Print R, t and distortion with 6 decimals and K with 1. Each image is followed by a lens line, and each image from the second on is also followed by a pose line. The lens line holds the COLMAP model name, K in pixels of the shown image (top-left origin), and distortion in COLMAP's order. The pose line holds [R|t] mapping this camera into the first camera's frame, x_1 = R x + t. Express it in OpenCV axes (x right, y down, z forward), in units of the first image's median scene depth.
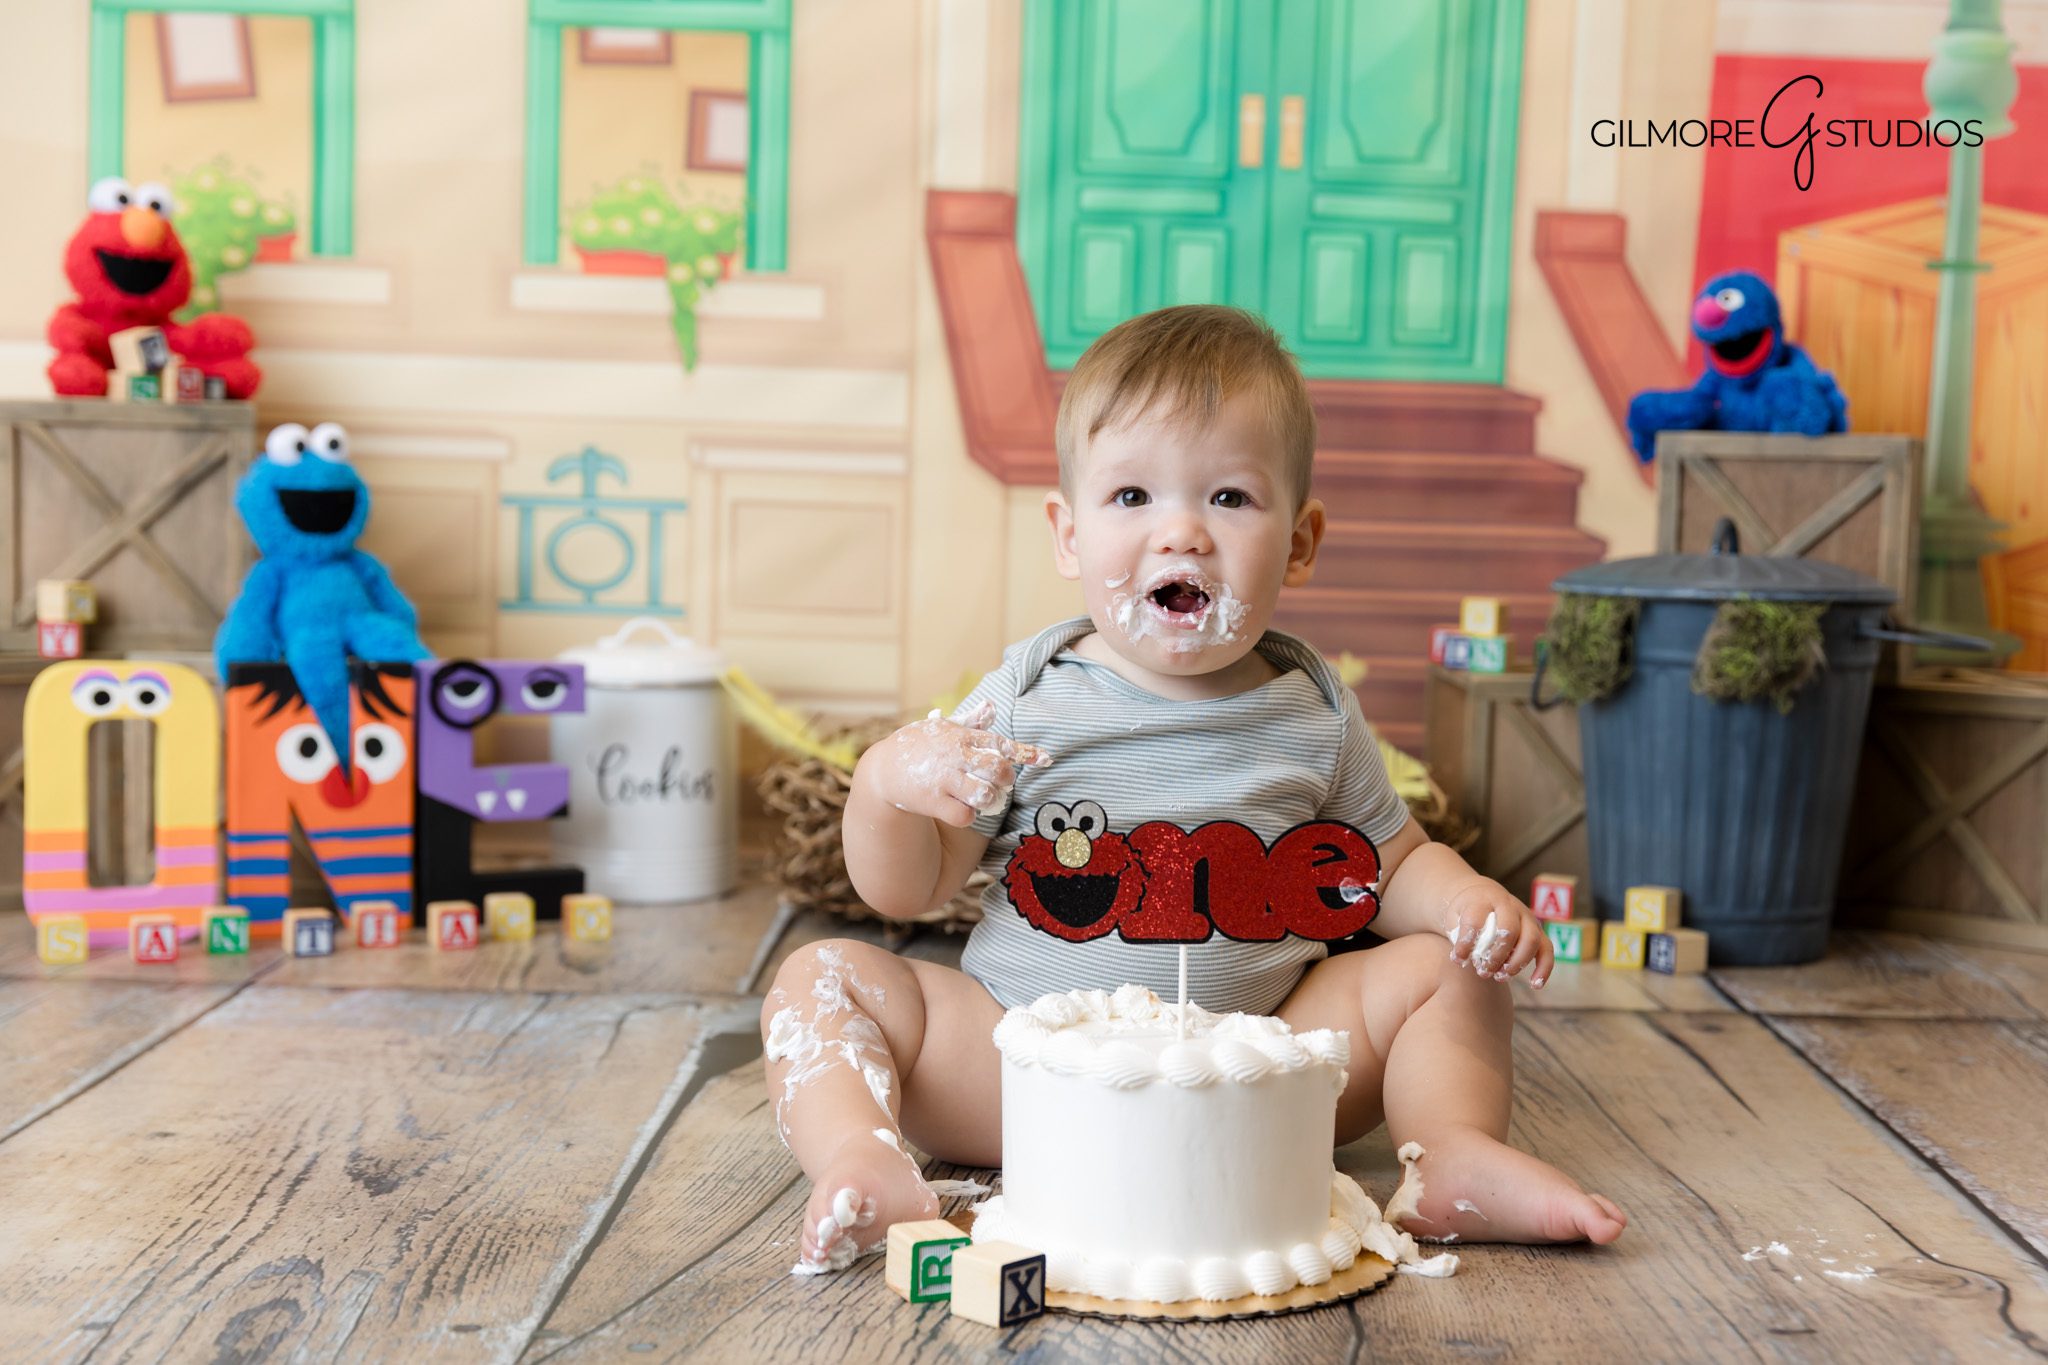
lens RADIAL K [[2653.1, 0, 1078.3], [0, 2653.1, 740.6], [0, 0, 1]] dist [-0.011917, 0.011852]
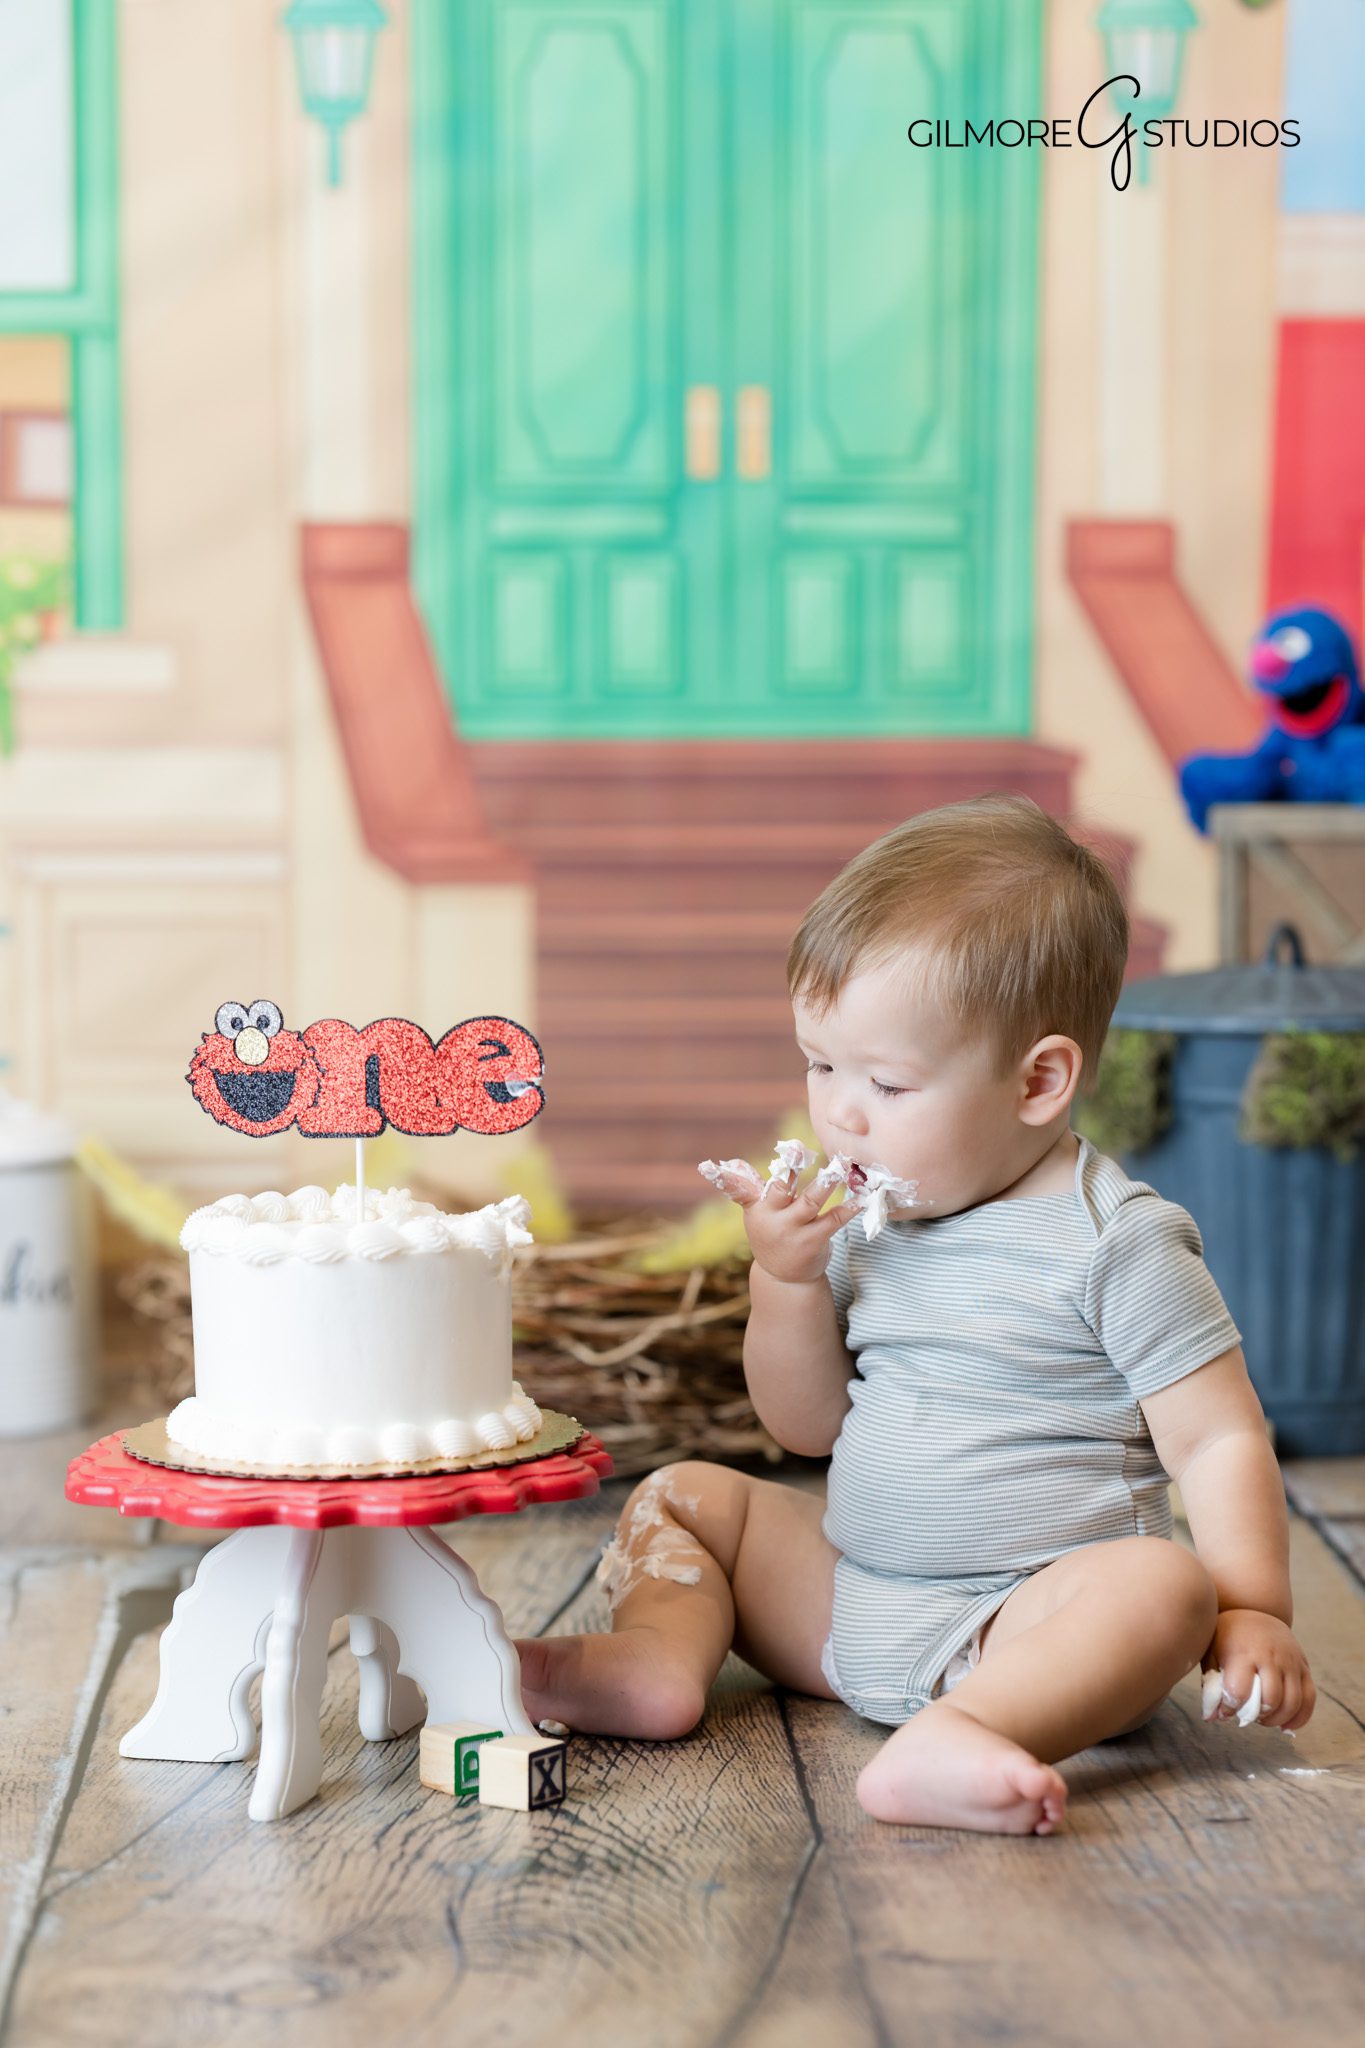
lens RADIAL K [[5029.2, 0, 627.5], [0, 5029.2, 1022.0], [0, 0, 1]] dist [0.001171, 0.317740]
pose [[0.998796, -0.039891, 0.028561, -0.008577], [0.039945, 0.999201, -0.001306, -0.059237], [-0.028486, 0.002445, 0.999591, -0.579545]]
